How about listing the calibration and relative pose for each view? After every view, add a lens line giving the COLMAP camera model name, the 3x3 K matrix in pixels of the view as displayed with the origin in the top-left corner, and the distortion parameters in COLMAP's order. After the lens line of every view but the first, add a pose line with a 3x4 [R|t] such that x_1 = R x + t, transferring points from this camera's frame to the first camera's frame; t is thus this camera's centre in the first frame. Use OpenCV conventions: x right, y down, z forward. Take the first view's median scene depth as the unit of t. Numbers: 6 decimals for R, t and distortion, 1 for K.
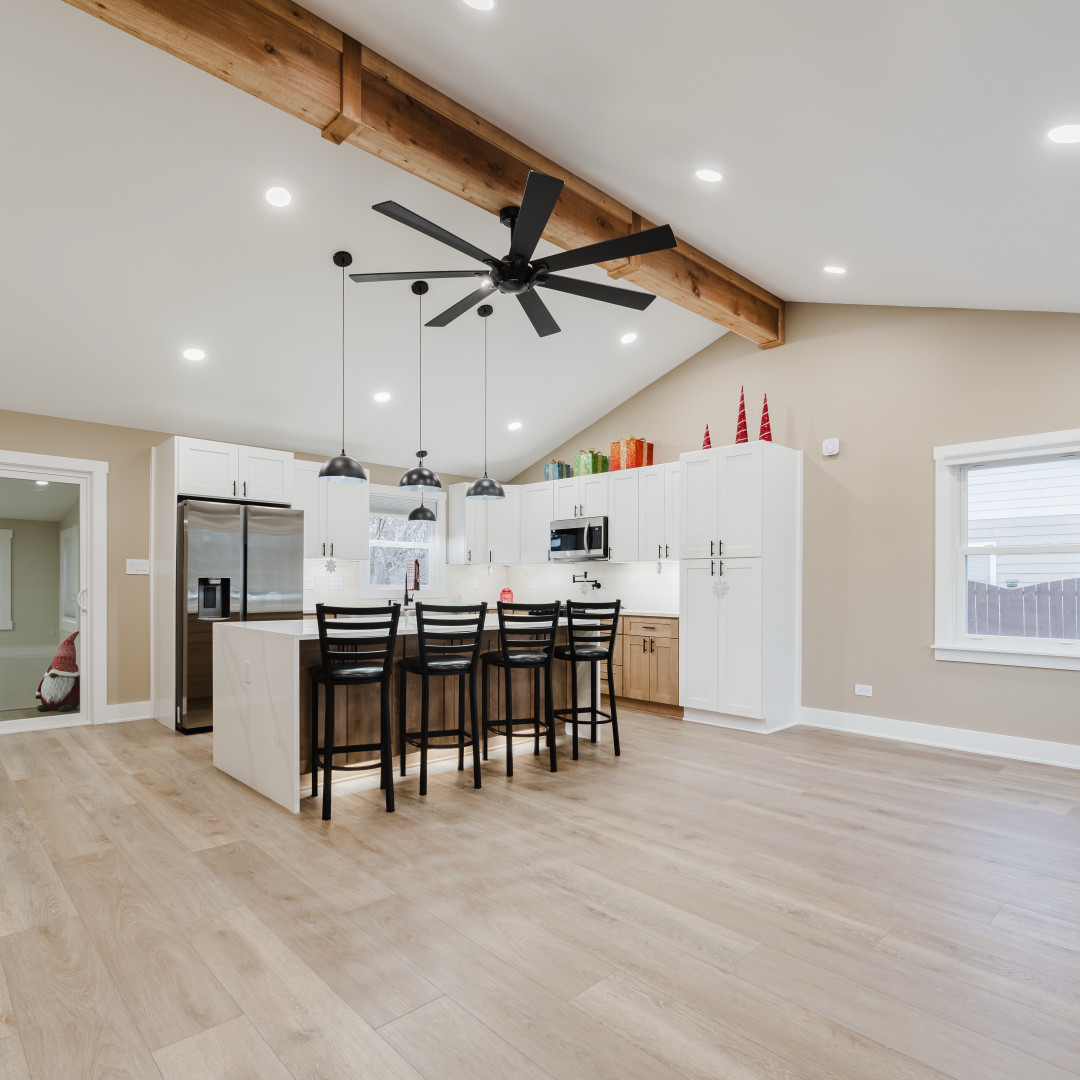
lens RADIAL K [[682.3, 0, 525.9], [0, 682.3, 595.6], [0, 0, 1]] dist [0.000129, -0.001580]
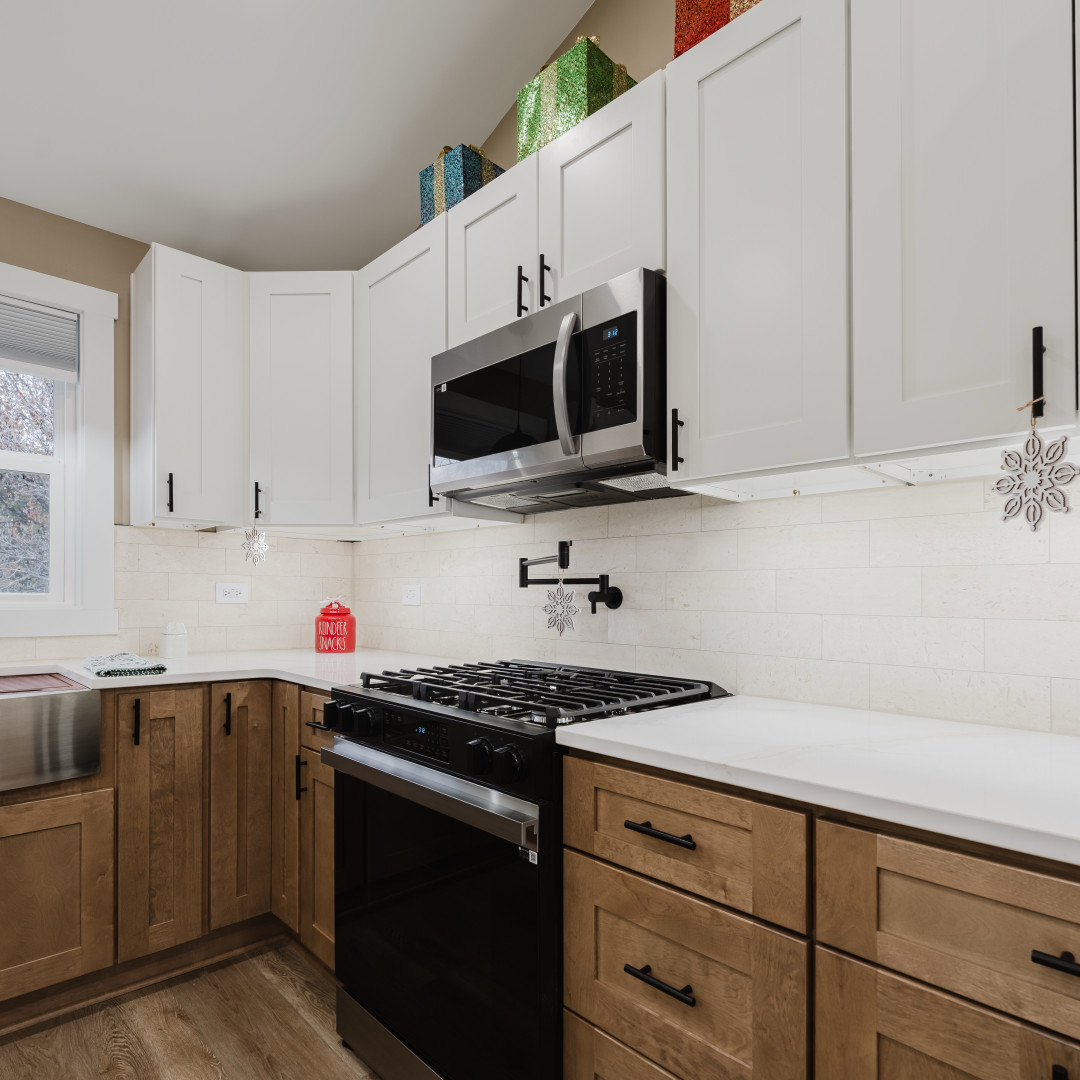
lens RADIAL K [[682.3, 0, 525.9], [0, 682.3, 595.6], [0, 0, 1]] dist [0.000129, -0.001580]
pose [[0.999955, 0.003379, 0.008840, 0.092518], [-0.003227, 0.999849, -0.017100, -0.013730], [-0.008897, 0.017070, 0.999815, 0.968463]]
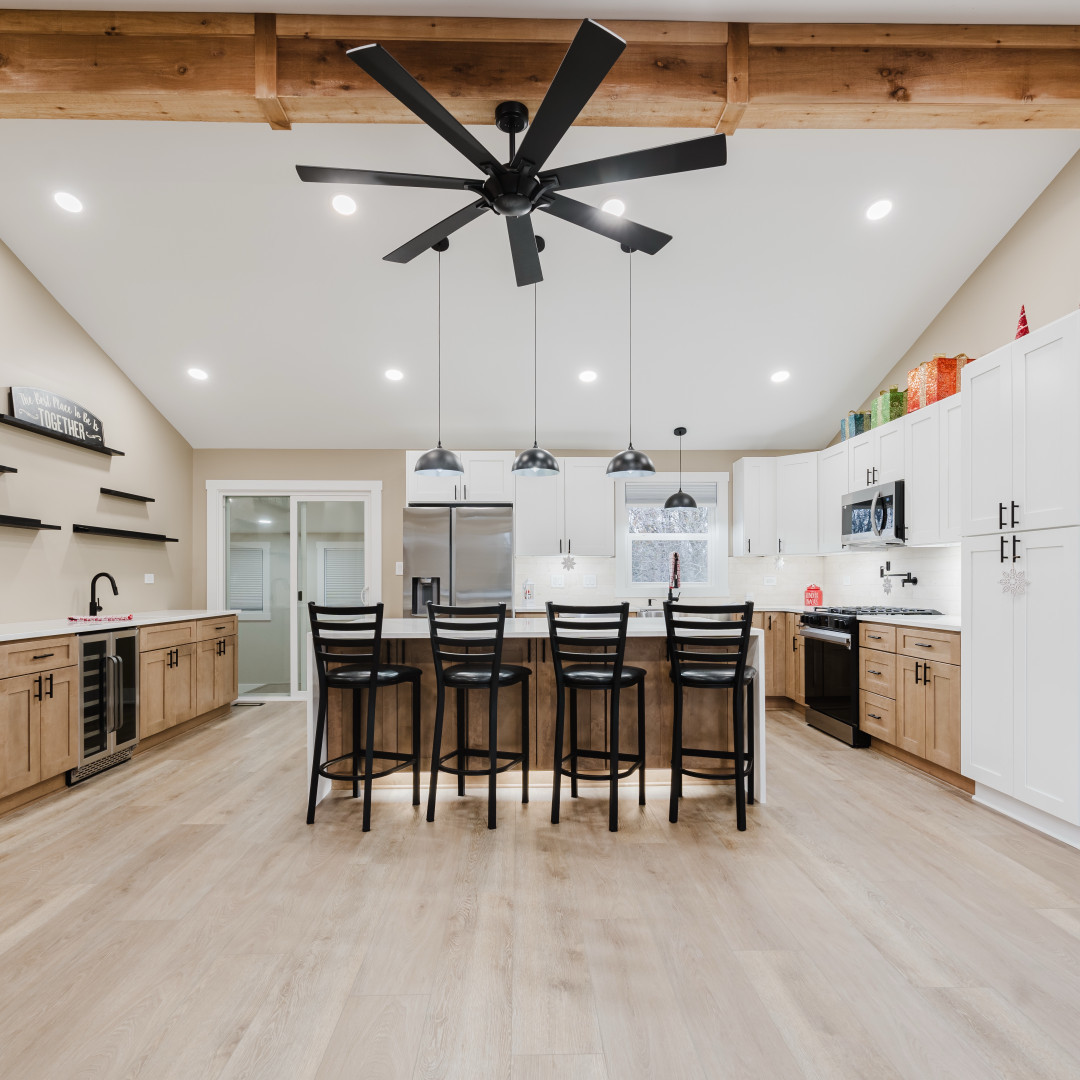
lens RADIAL K [[675.2, 0, 525.6], [0, 675.2, 591.5], [0, 0, 1]] dist [0.000331, -0.001434]
pose [[0.743965, 0.001410, -0.668217, 0.356924], [-0.002864, 0.999995, -0.001078, -0.002457], [0.668212, 0.002716, 0.743966, 0.295915]]
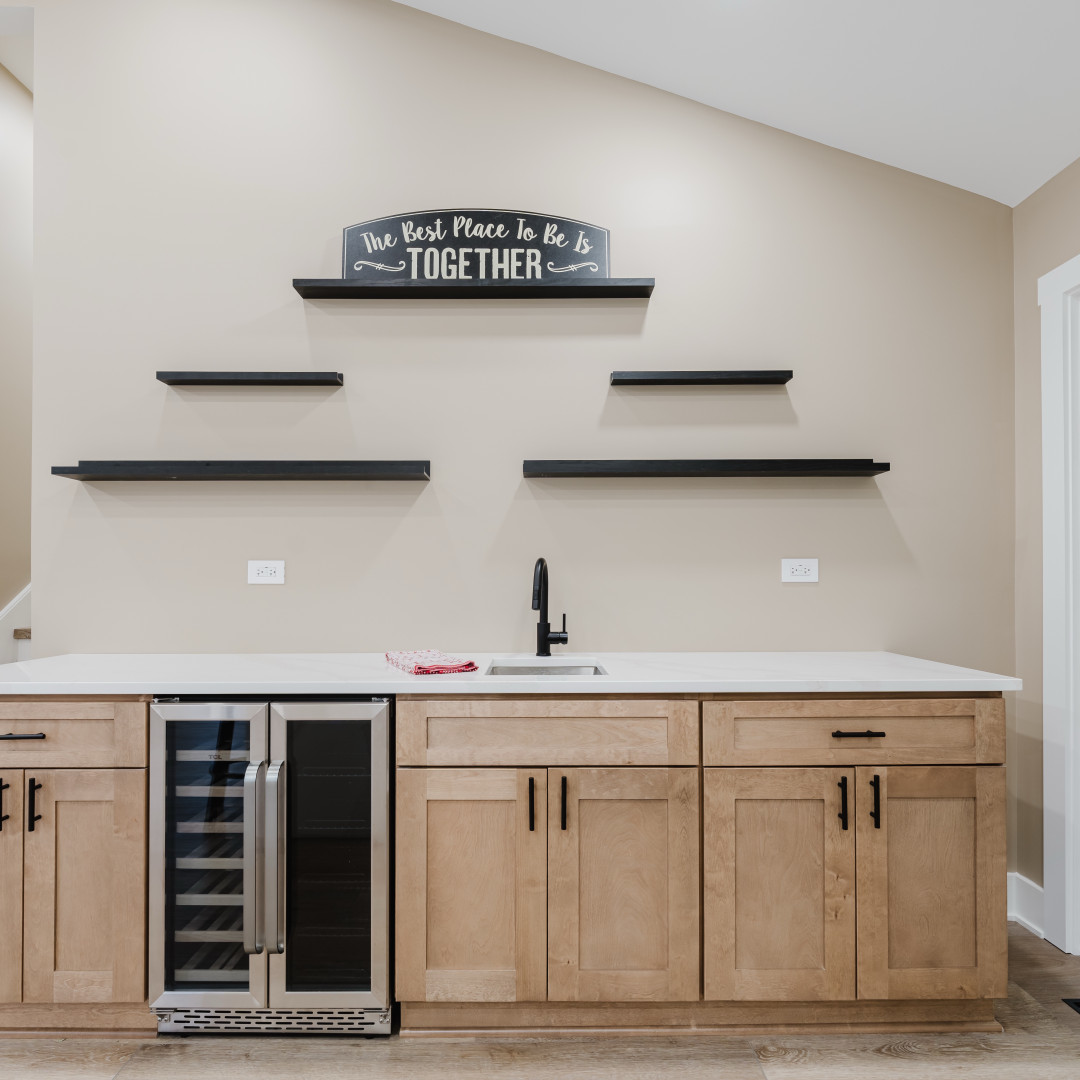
lens RADIAL K [[663.1, 0, 538.4], [0, 663.1, 576.2], [0, 0, 1]] dist [0.001030, -0.001088]
pose [[-0.670272, -0.012004, -0.742019, -0.353021], [-0.012771, 0.999908, -0.004640, -0.014276], [0.742006, 0.006366, -0.670363, 0.839765]]
